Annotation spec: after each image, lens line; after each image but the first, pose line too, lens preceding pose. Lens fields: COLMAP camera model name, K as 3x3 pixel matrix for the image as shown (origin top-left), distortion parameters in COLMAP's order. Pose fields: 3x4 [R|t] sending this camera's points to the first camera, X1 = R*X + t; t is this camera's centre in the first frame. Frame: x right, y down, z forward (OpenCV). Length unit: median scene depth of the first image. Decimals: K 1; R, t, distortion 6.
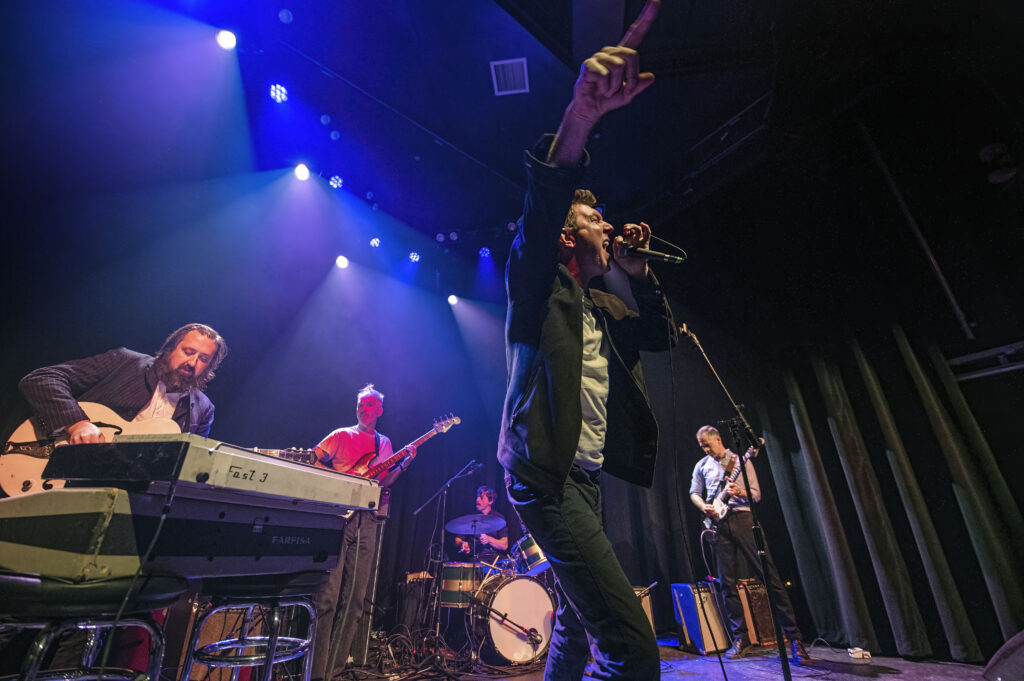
lens RADIAL K [[435.3, 0, 514.7], [0, 435.3, 342.4], [0, 0, 1]] dist [-0.001046, -0.010945]
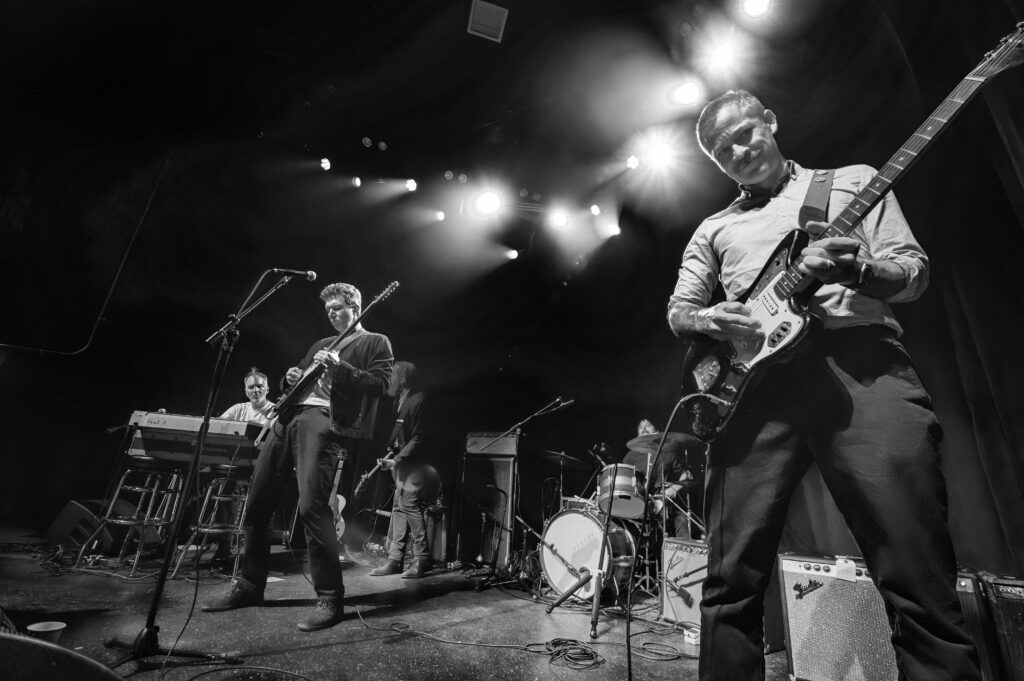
lens RADIAL K [[433.3, 0, 515.9], [0, 433.3, 347.9], [0, 0, 1]] dist [0.001049, -0.009213]
pose [[0.385830, -0.261287, -0.884796, 2.851846], [0.327457, 0.935397, -0.133437, 0.993044], [0.862501, -0.238249, 0.446464, 1.891080]]
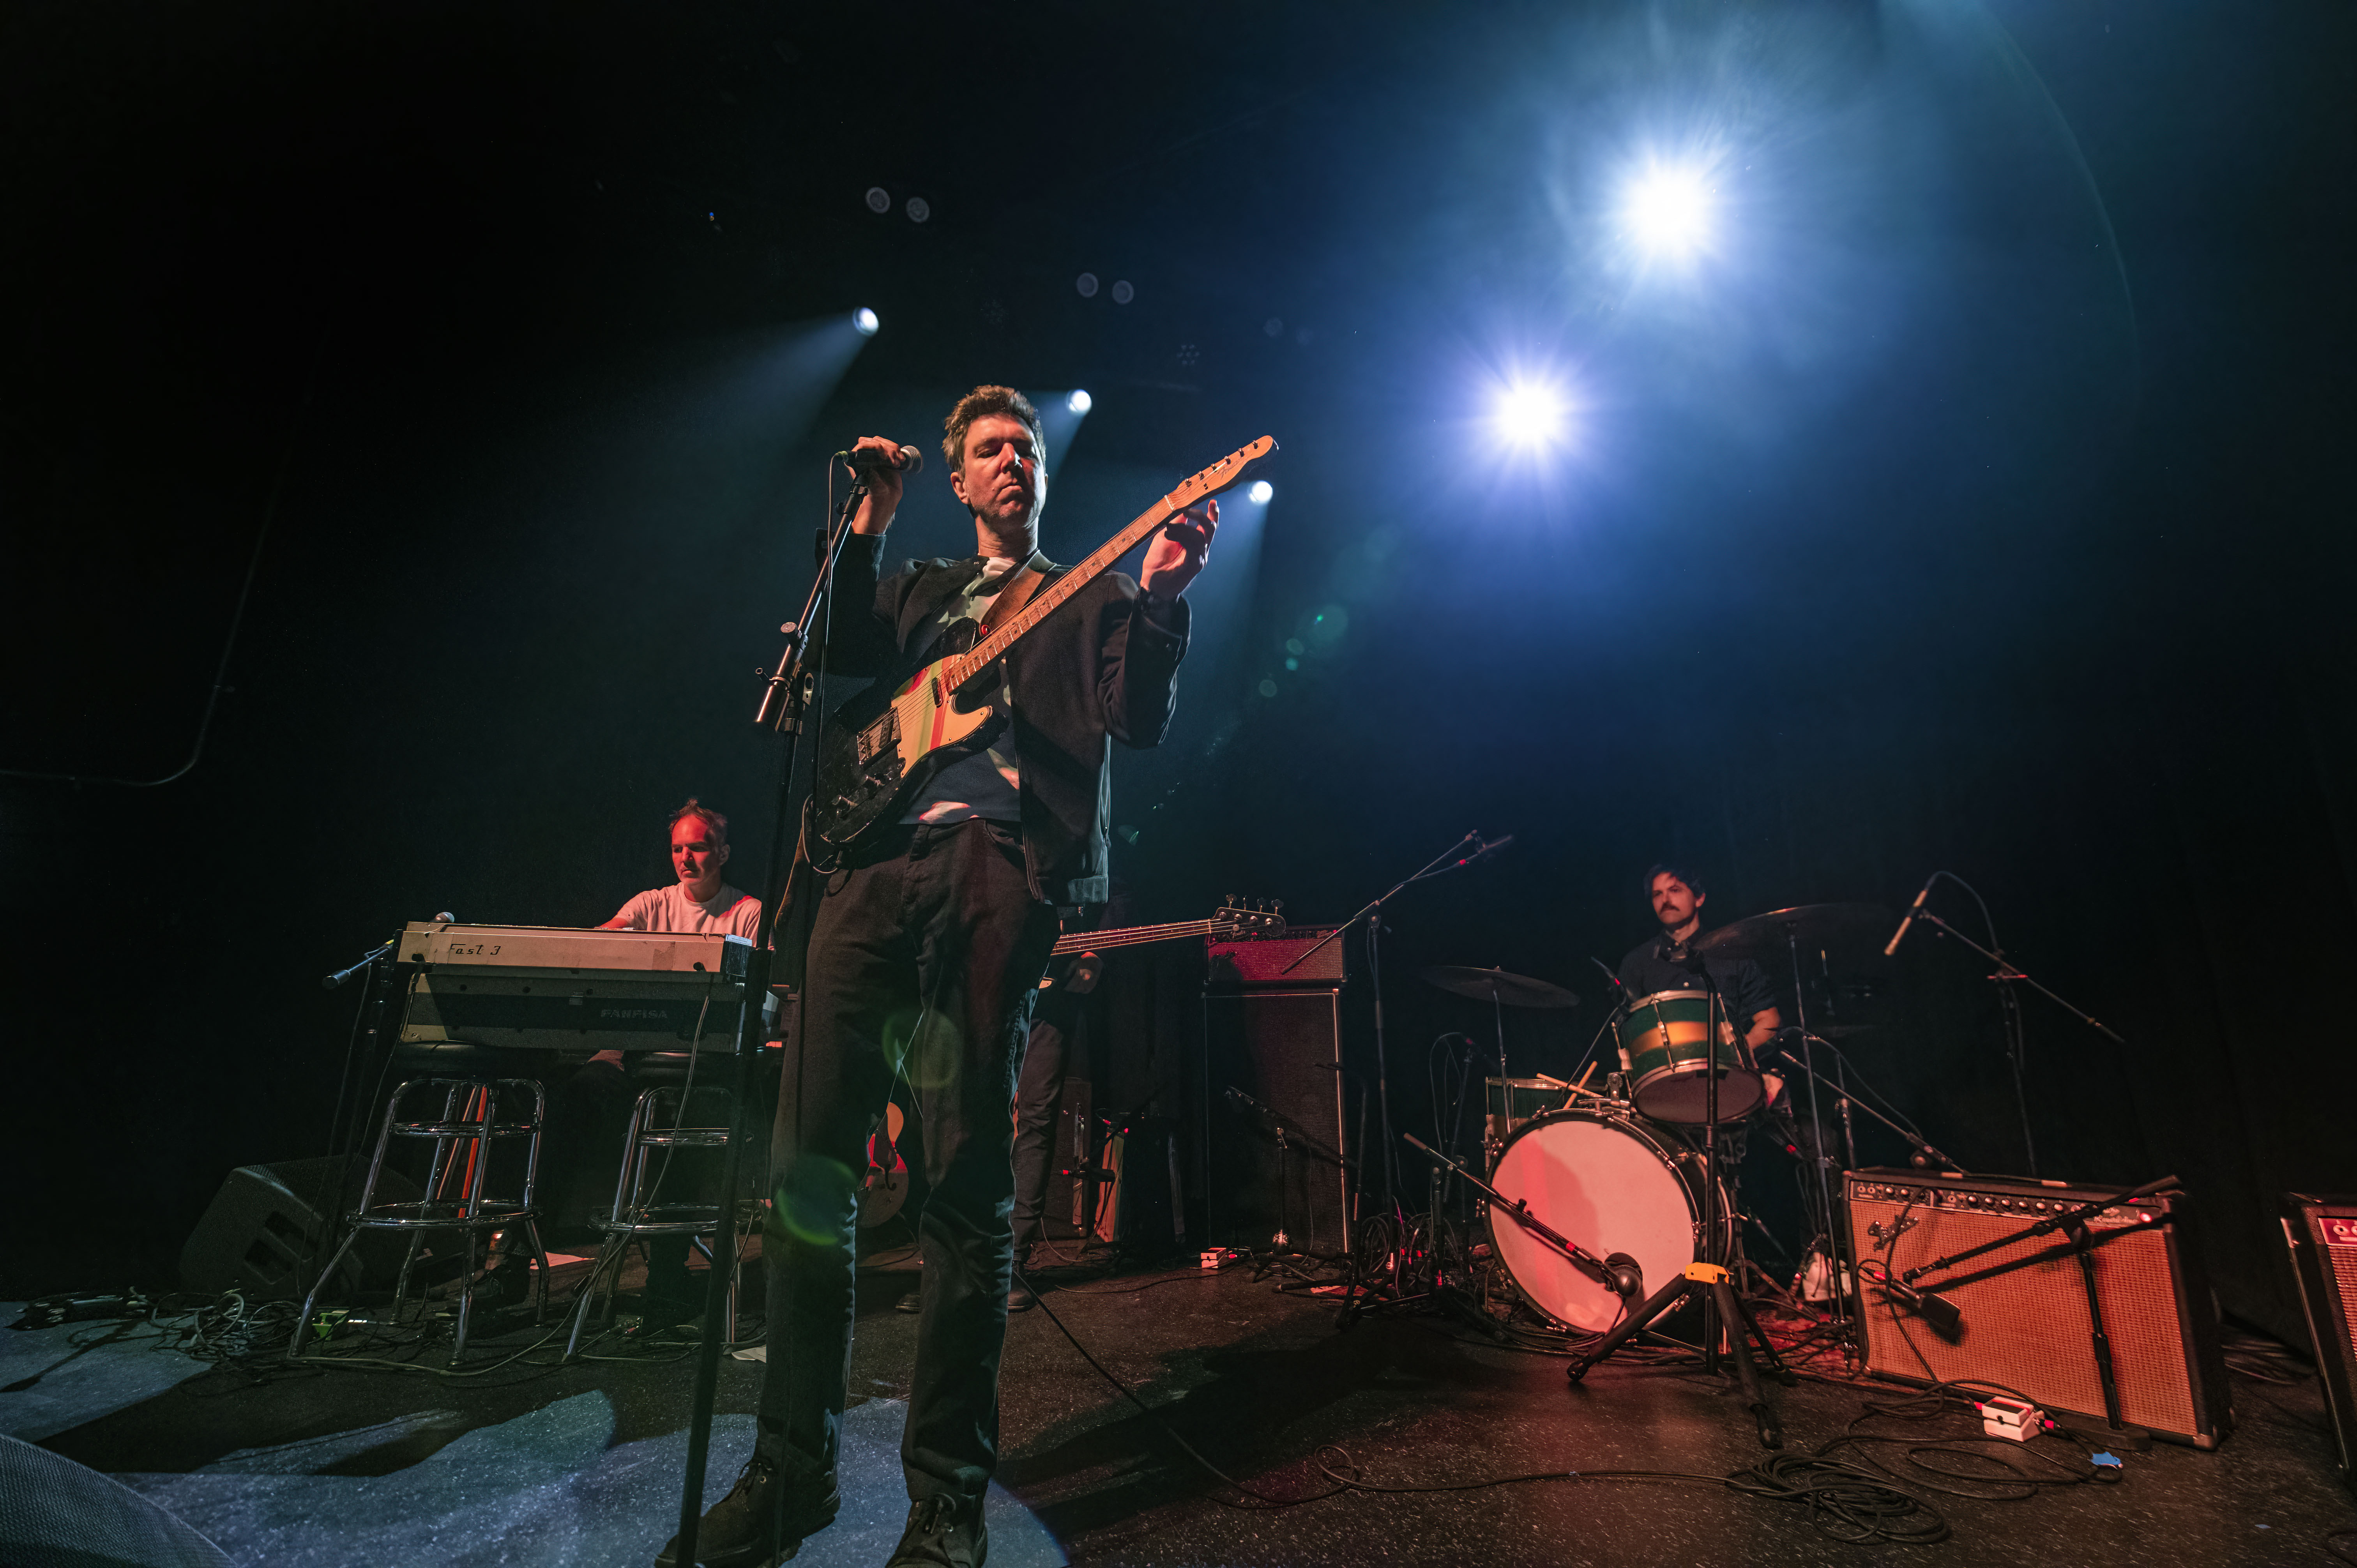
lens RADIAL K [[1001.9, 0, 1184.8], [0, 1001.9, 788.4], [0, 0, 1]] dist [-0.001046, -0.010945]
pose [[0.410014, -0.227406, -0.883275, 2.228455], [0.374836, 0.924871, -0.064117, 0.738872], [0.831496, -0.304795, 0.464450, 1.437341]]
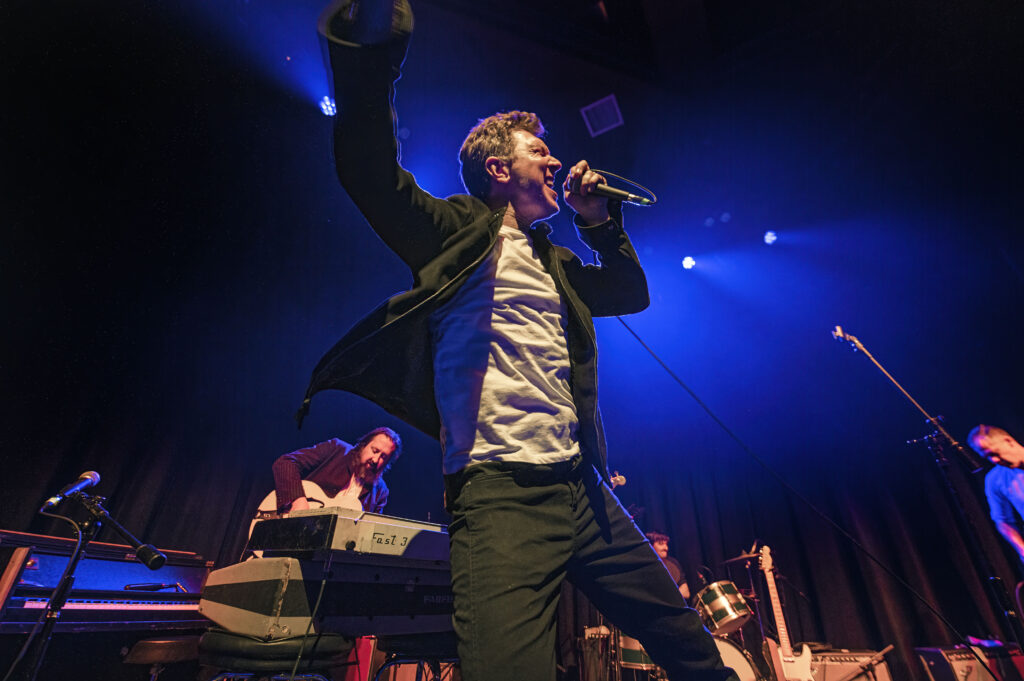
lens RADIAL K [[435.3, 0, 514.7], [0, 435.3, 342.4], [0, 0, 1]] dist [-0.001046, -0.010945]
pose [[0.931145, -0.178221, -0.318129, 0.135580], [0.148864, 0.982203, -0.114530, -0.018850], [0.332879, 0.059286, 0.941104, 0.023401]]
